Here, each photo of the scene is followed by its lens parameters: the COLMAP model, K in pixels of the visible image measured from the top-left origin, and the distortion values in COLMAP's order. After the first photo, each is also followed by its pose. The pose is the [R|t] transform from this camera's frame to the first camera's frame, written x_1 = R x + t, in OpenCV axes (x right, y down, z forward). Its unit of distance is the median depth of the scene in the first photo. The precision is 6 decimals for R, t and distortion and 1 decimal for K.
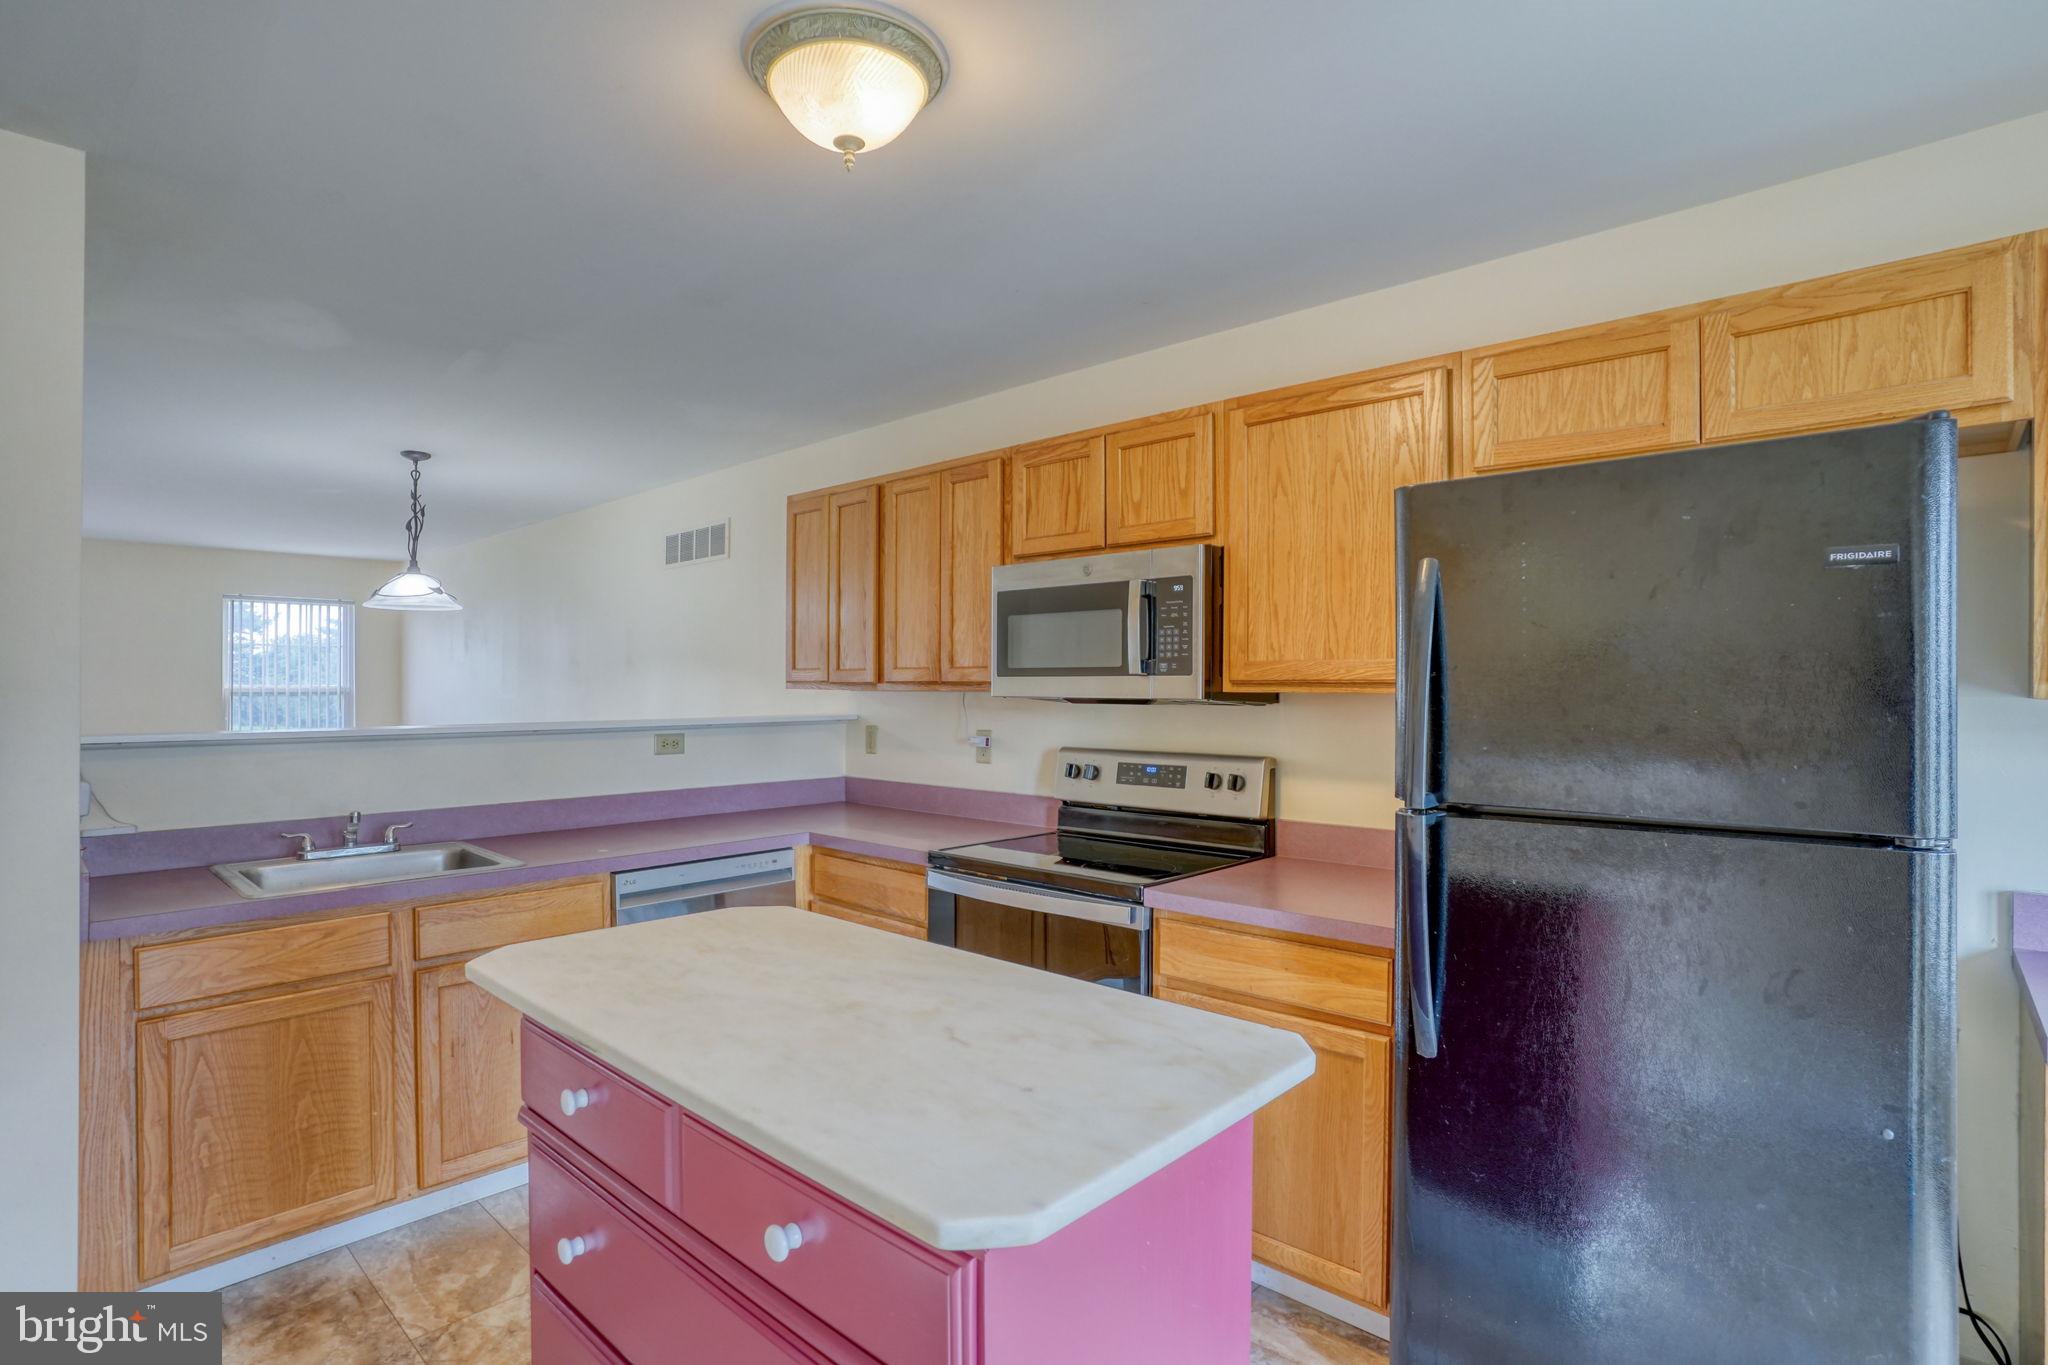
lens RADIAL K [[1043.0, 0, 1051.1], [0, 1043.0, 675.6], [0, 0, 1]] dist [-0.089027, 0.046283]
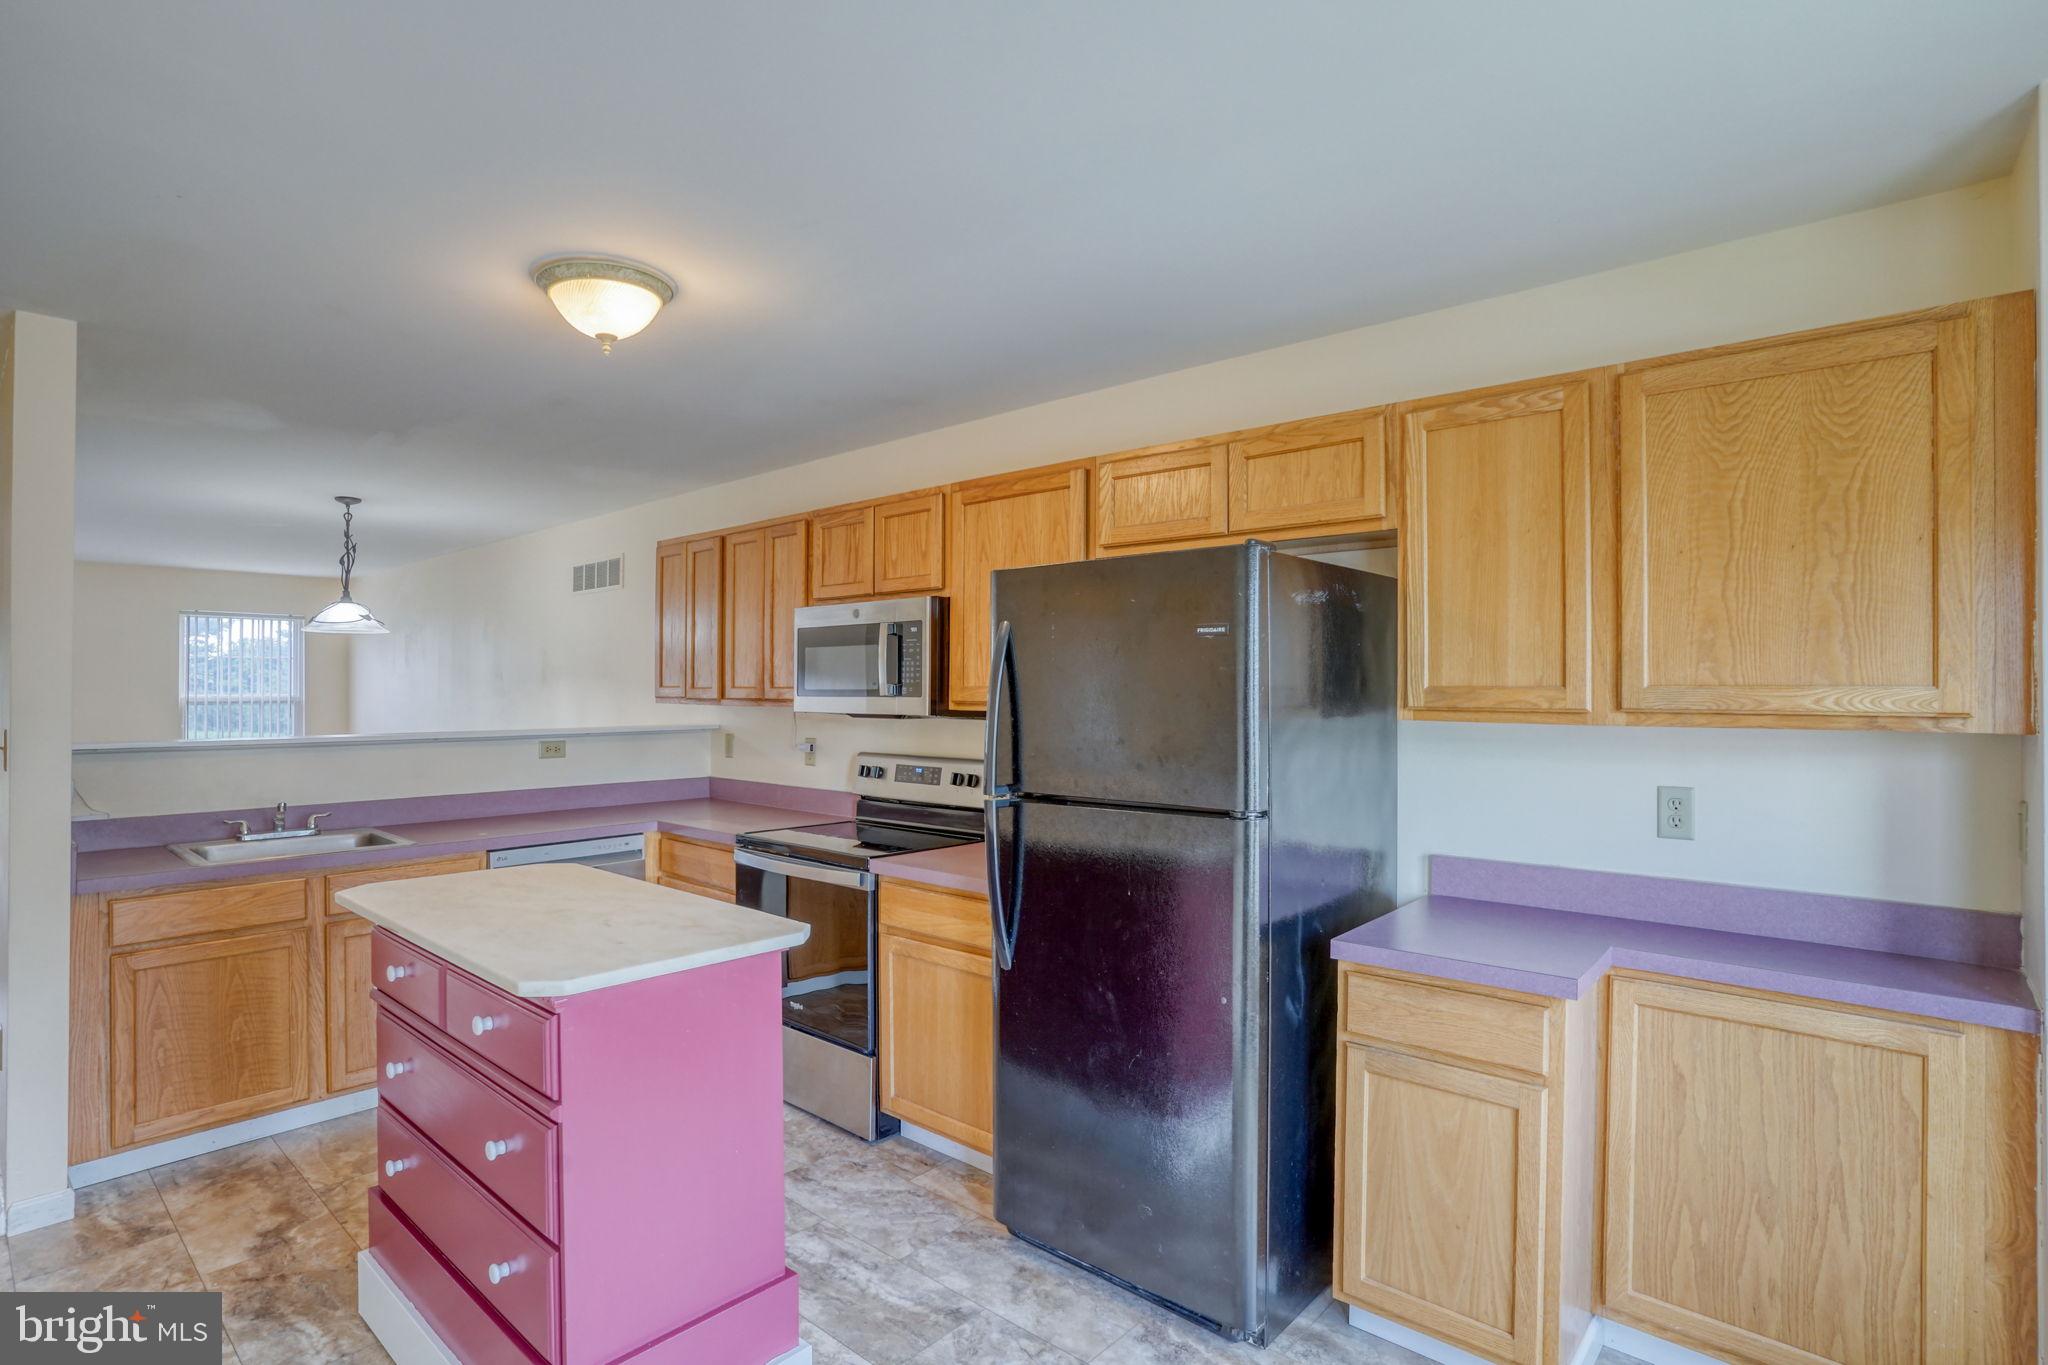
lens RADIAL K [[1054.3, 0, 1040.7], [0, 1054.3, 672.0], [0, 0, 1]] dist [-0.095225, 0.052451]
pose [[0.999889, -0.000863, 0.014850, 0.247100], [0.000957, 0.999980, -0.006316, -0.021695], [-0.014845, 0.006329, 0.999870, -0.295565]]
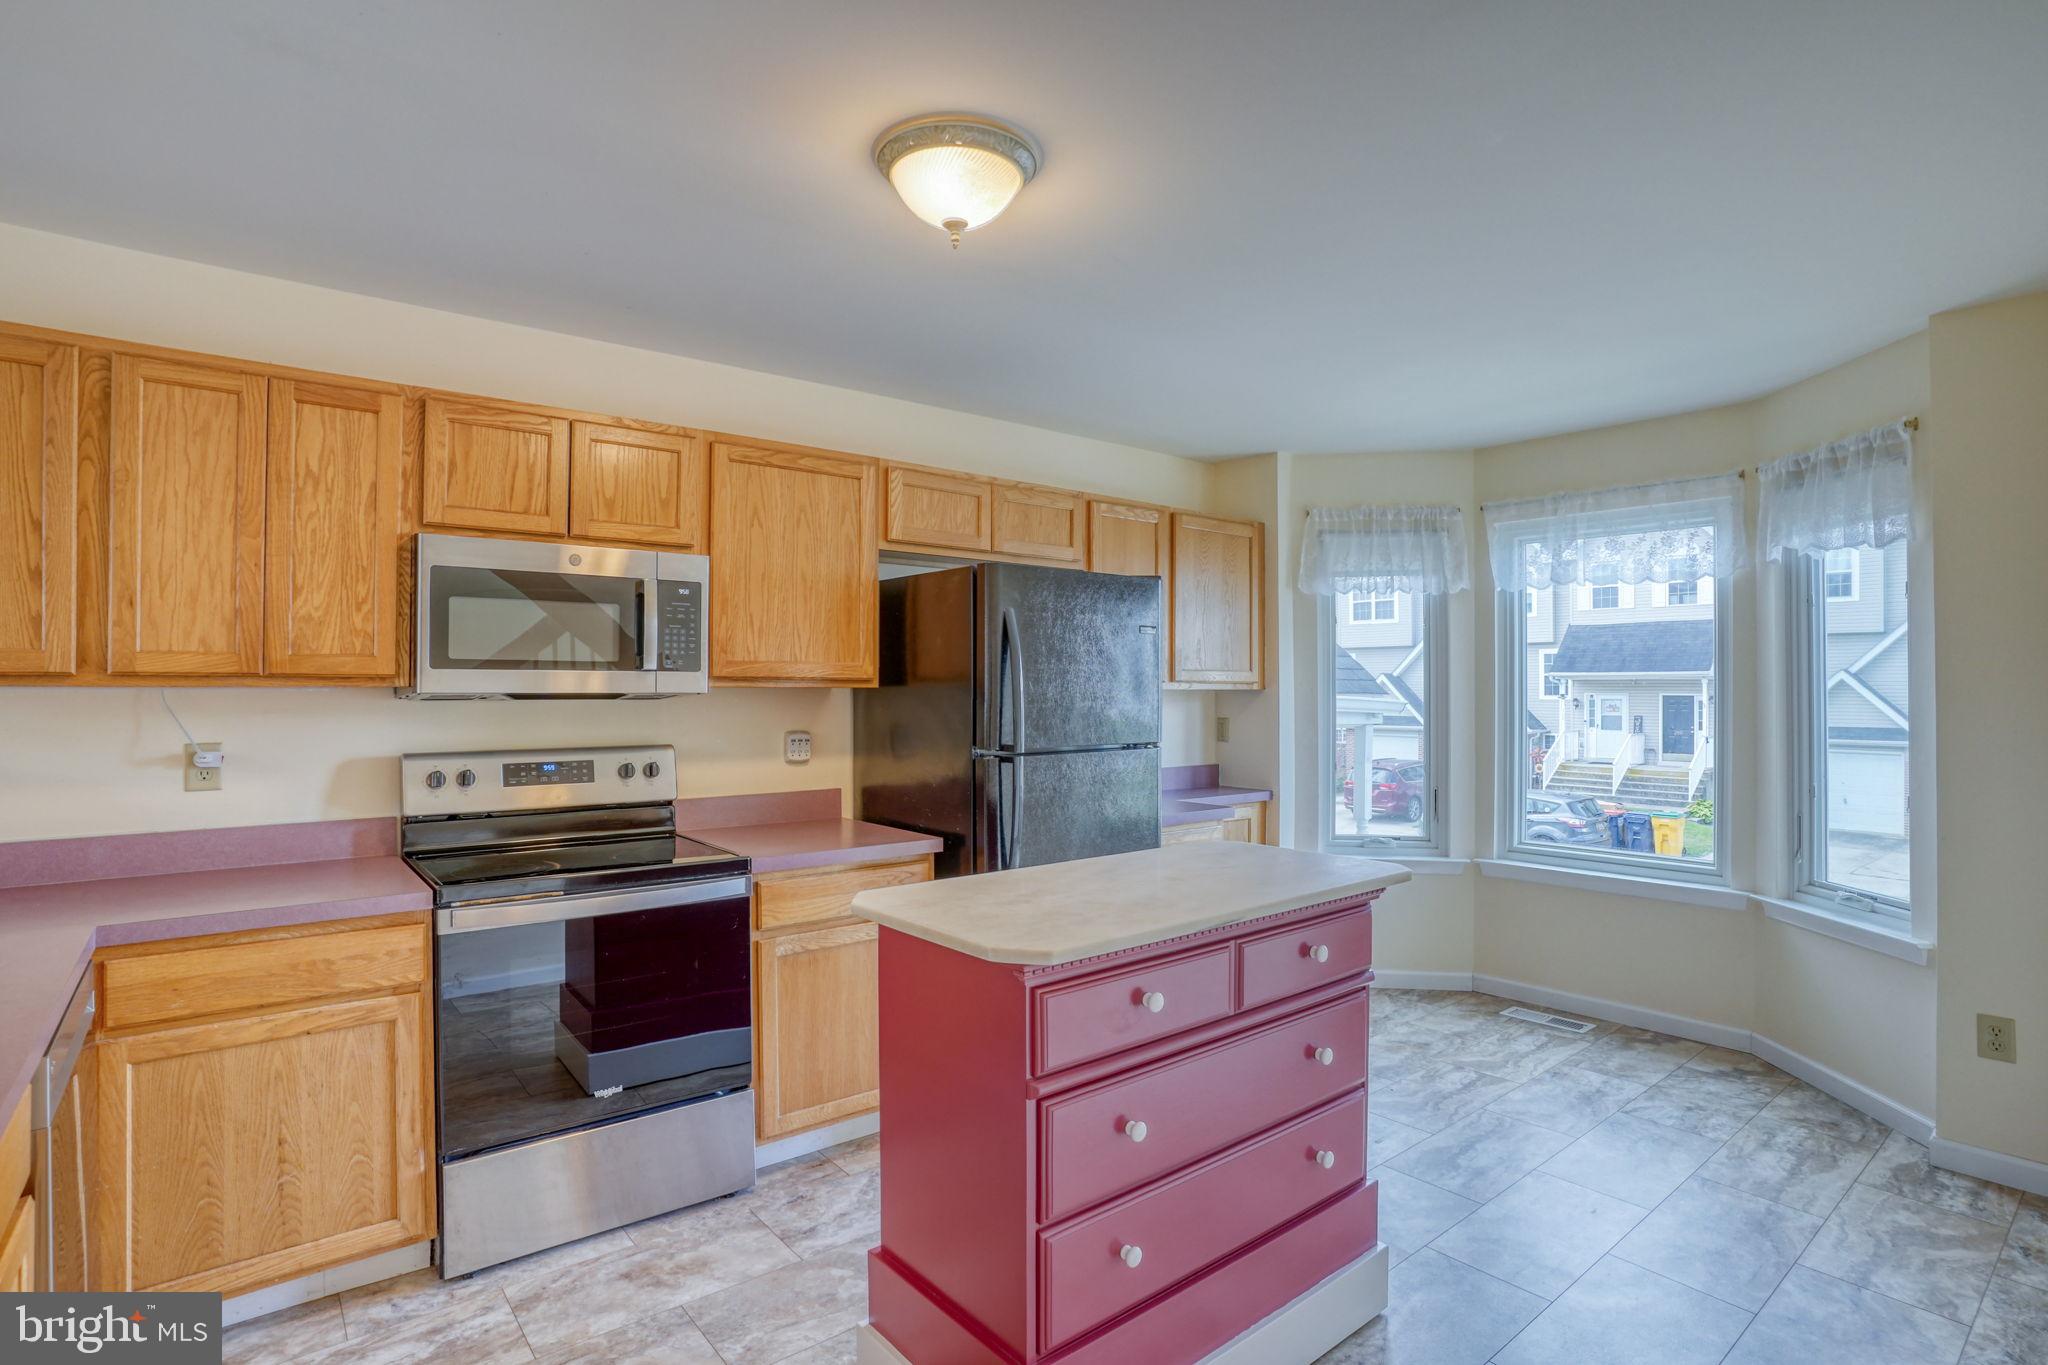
lens RADIAL K [[950.2, 0, 1024.0], [0, 950.2, 682.5], [0, 0, 1]] dist [-0.073989, 0.035058]
pose [[0.169526, 0.006271, 0.985506, -0.795580], [-0.008894, 0.999949, -0.004833, 0.013079], [-0.985486, -0.007946, 0.169573, 0.480994]]
